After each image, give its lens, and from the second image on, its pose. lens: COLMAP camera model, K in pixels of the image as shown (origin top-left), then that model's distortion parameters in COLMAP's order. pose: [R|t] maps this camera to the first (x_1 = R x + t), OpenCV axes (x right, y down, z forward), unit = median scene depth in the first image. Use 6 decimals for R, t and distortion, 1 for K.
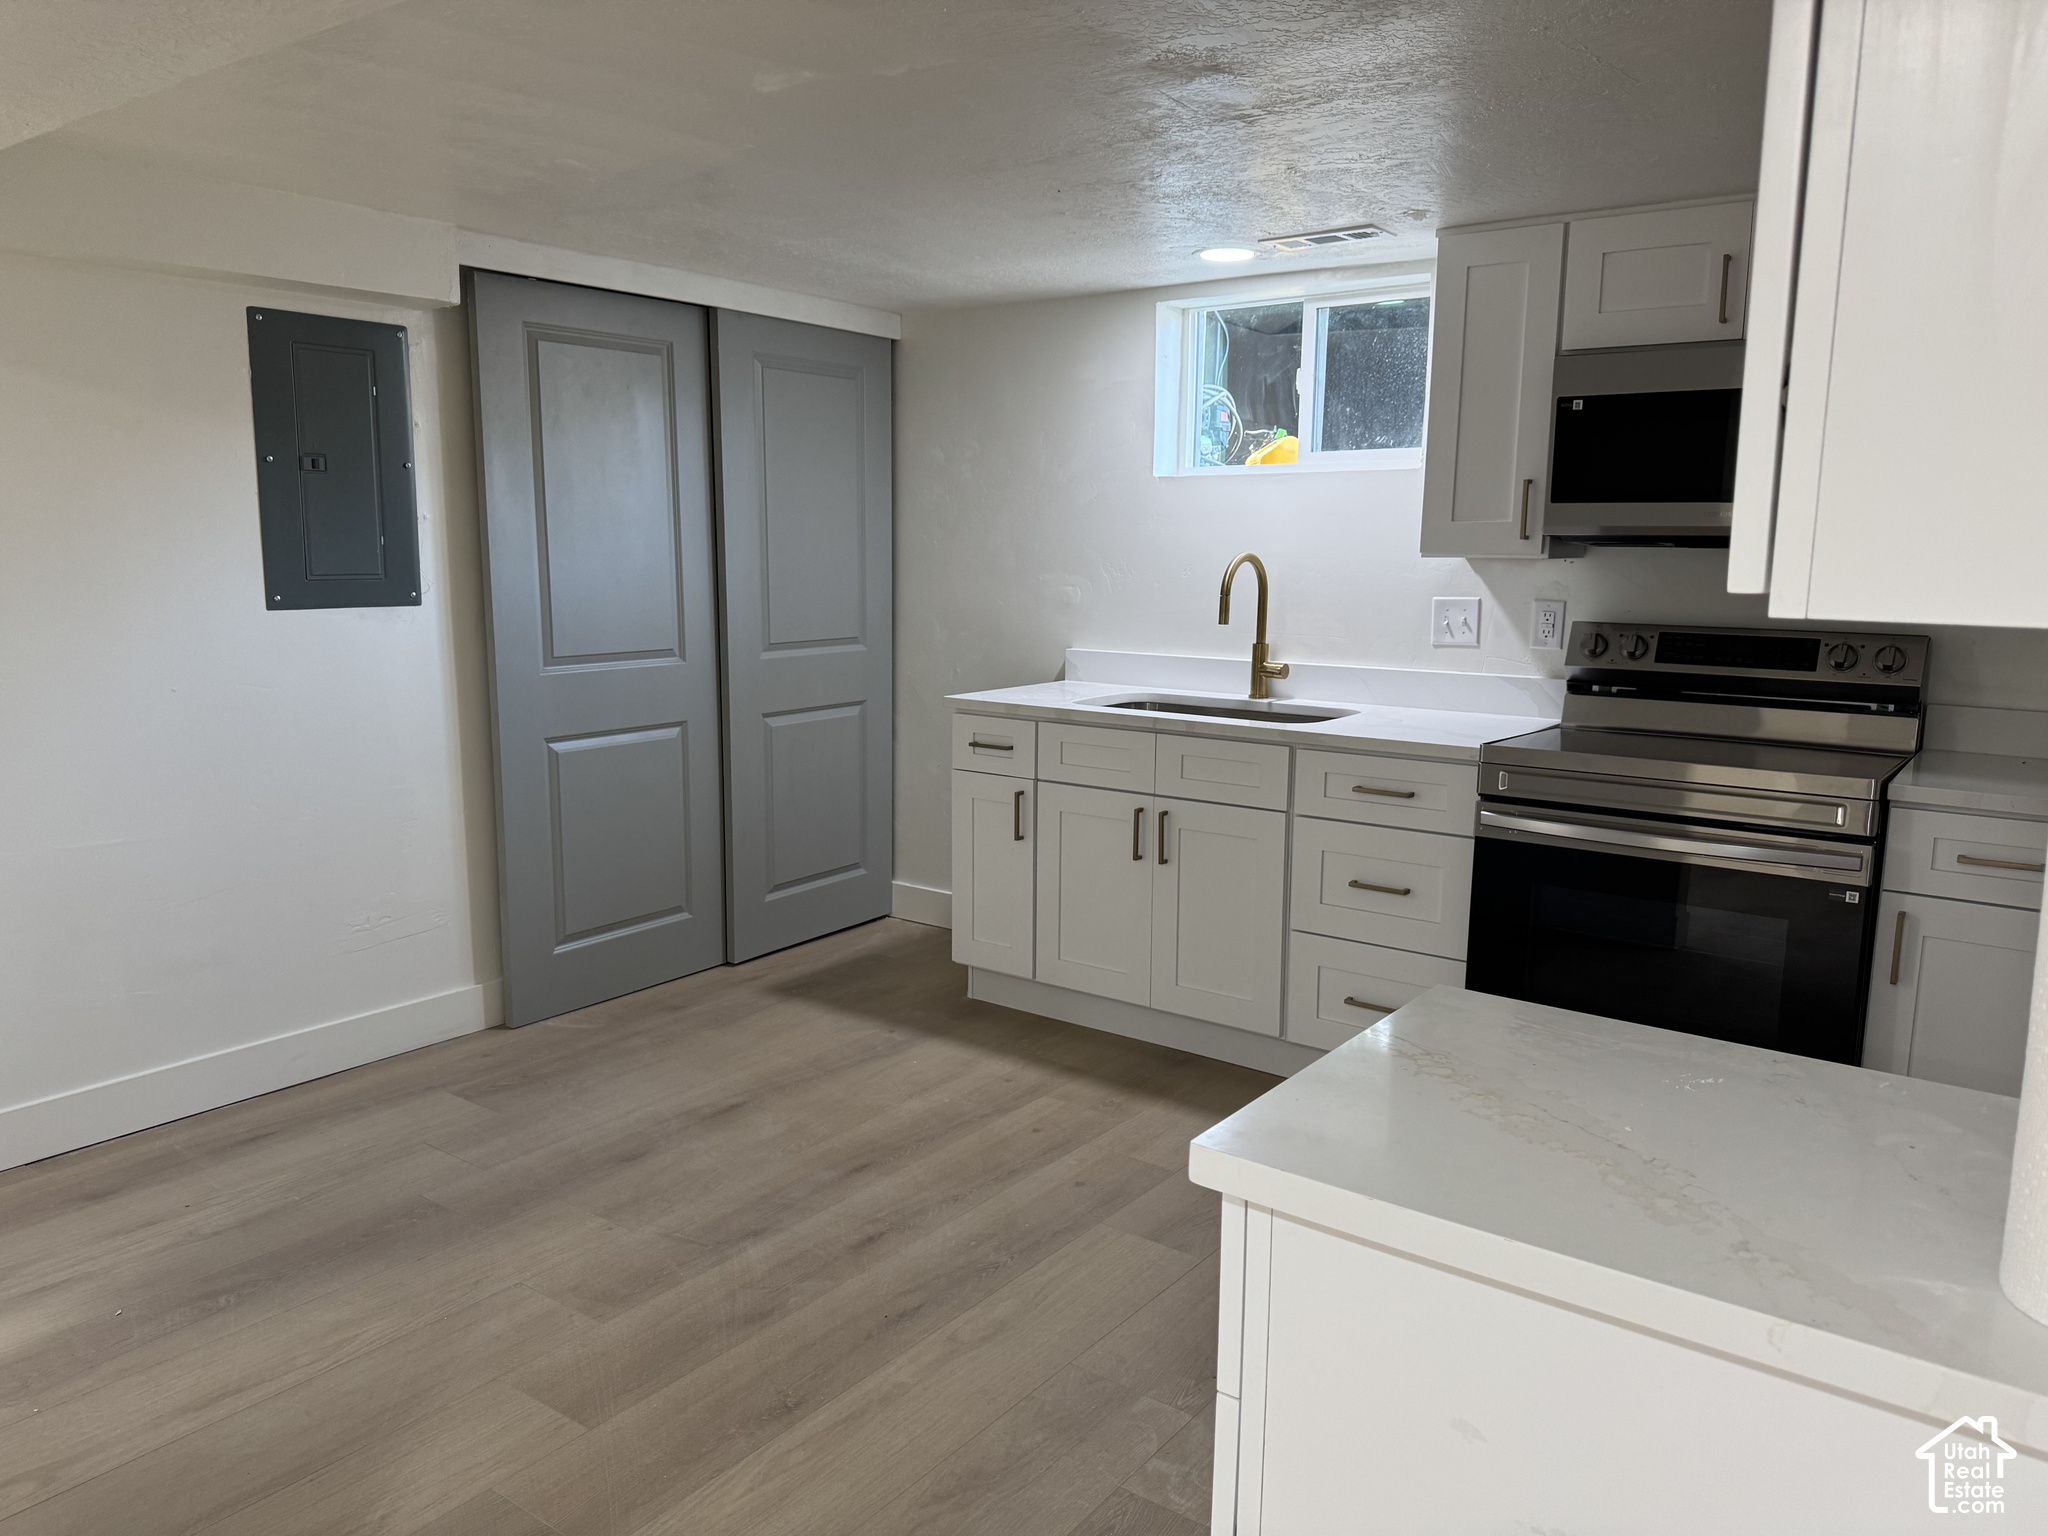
lens RADIAL K [[1455.7, 0, 1023.2], [0, 1455.7, 768.9], [0, 0, 1]] dist [0.002522, 0.000943]
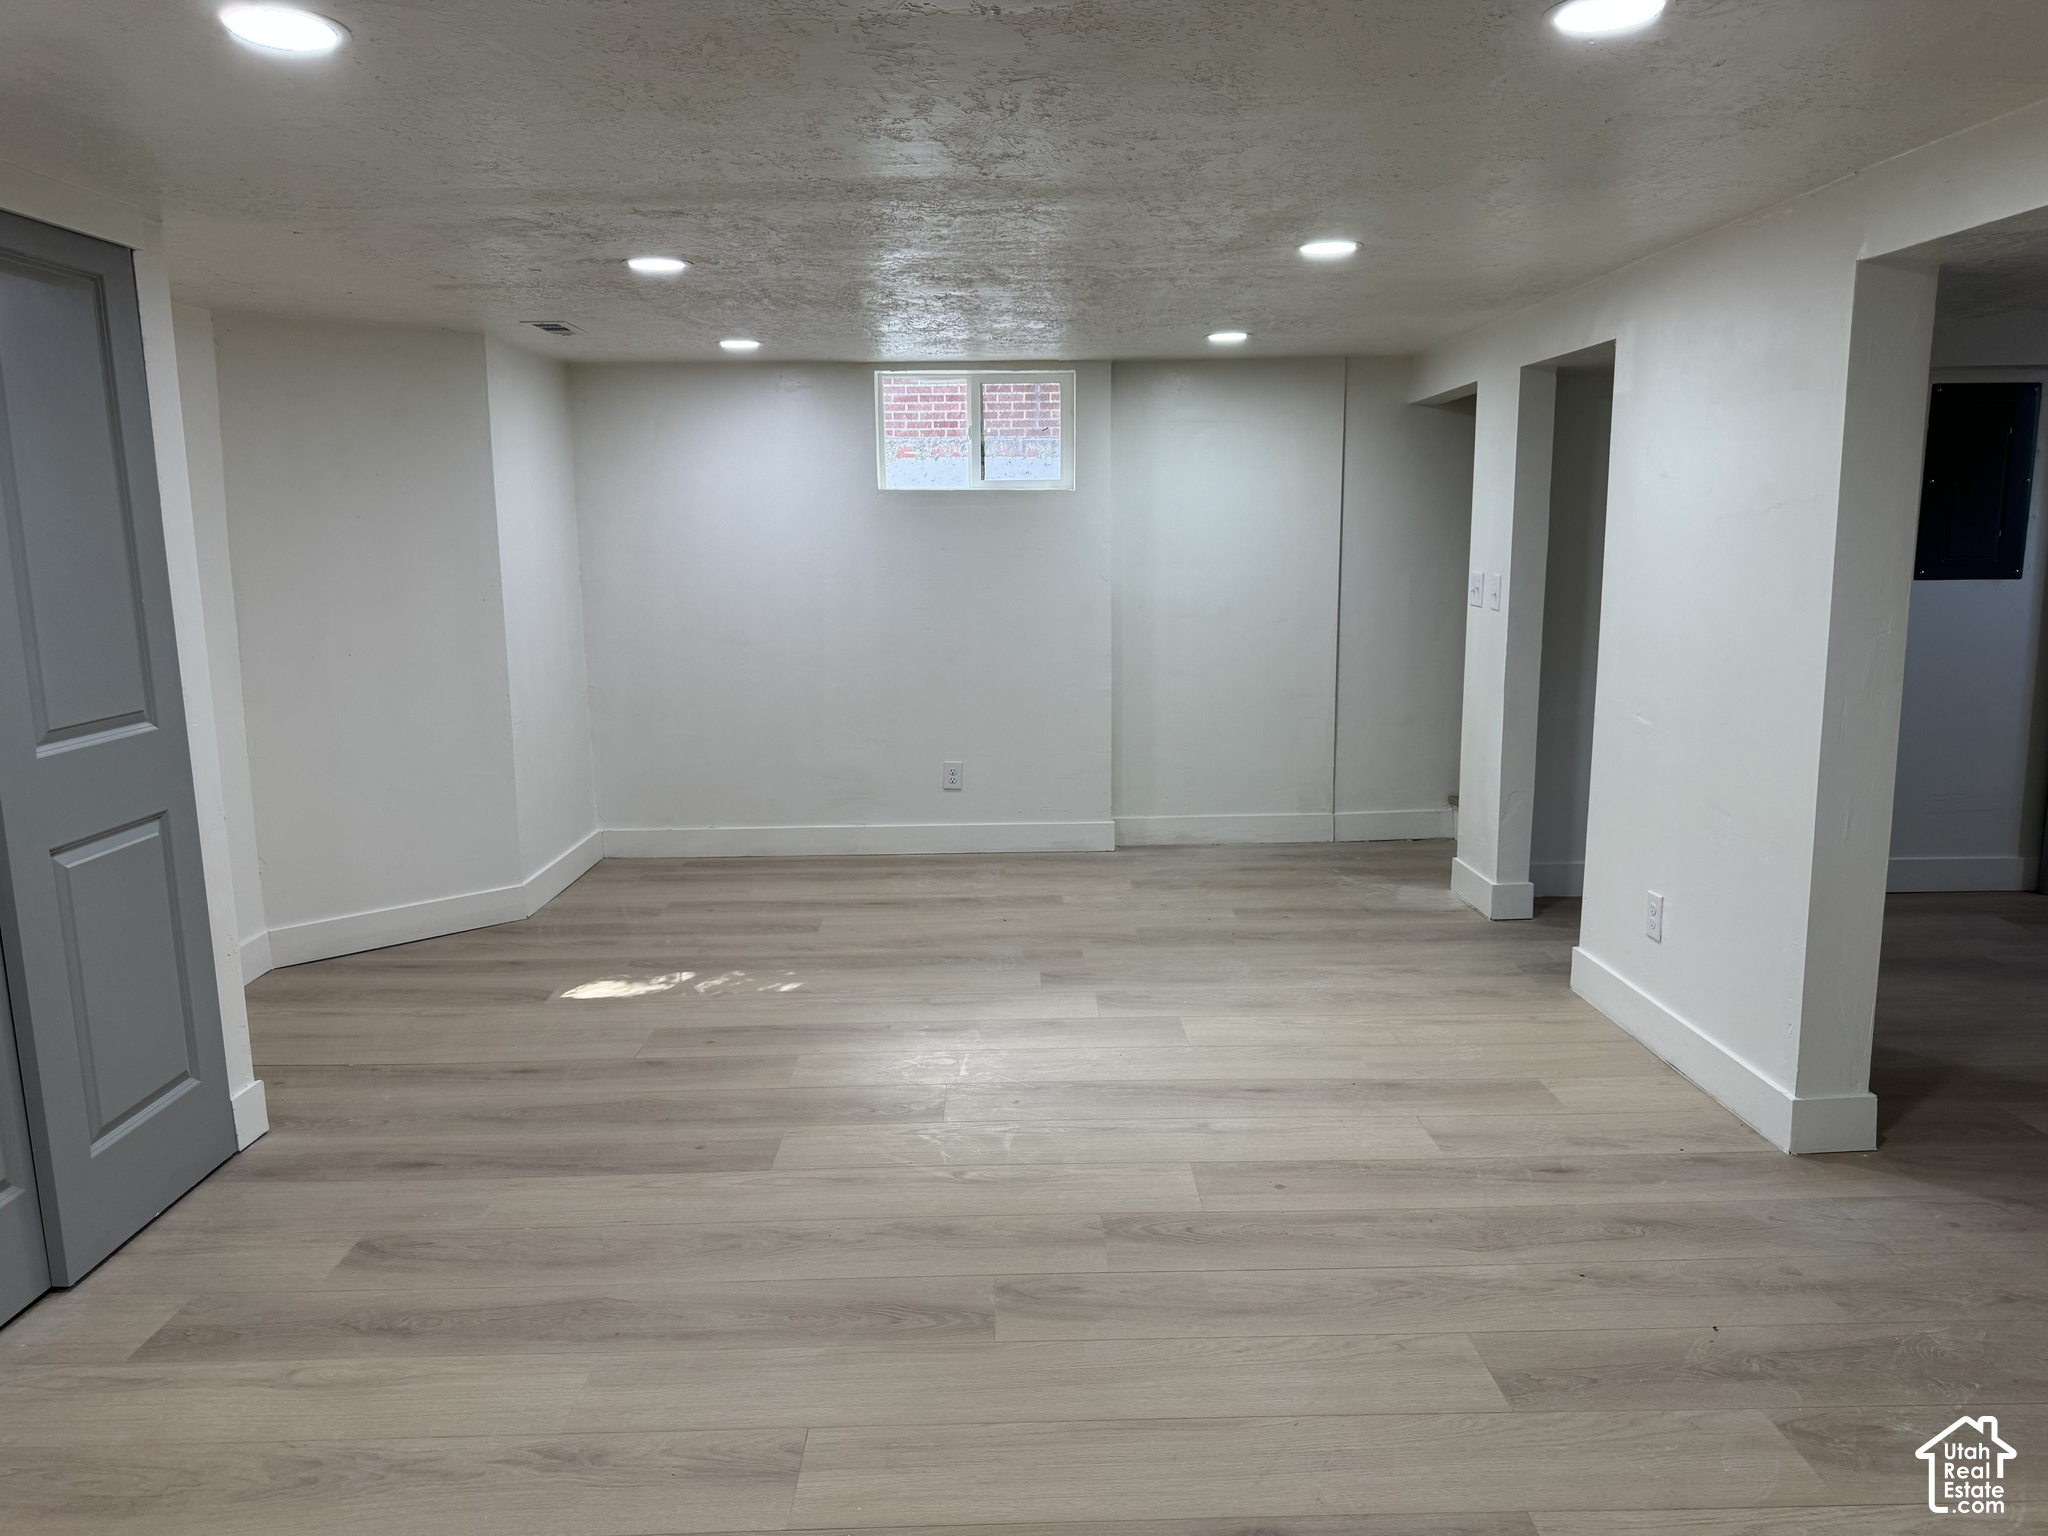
lens RADIAL K [[1455.7, 0, 1023.7], [0, 1455.7, 768.7], [0, 0, 1]] dist [0.002522, 0.000943]
pose [[0.618381, 0.113921, -0.777577, 0.111846], [-0.111198, 0.992166, 0.056927, 0.099783], [0.777971, 0.051262, 0.626205, -0.646698]]
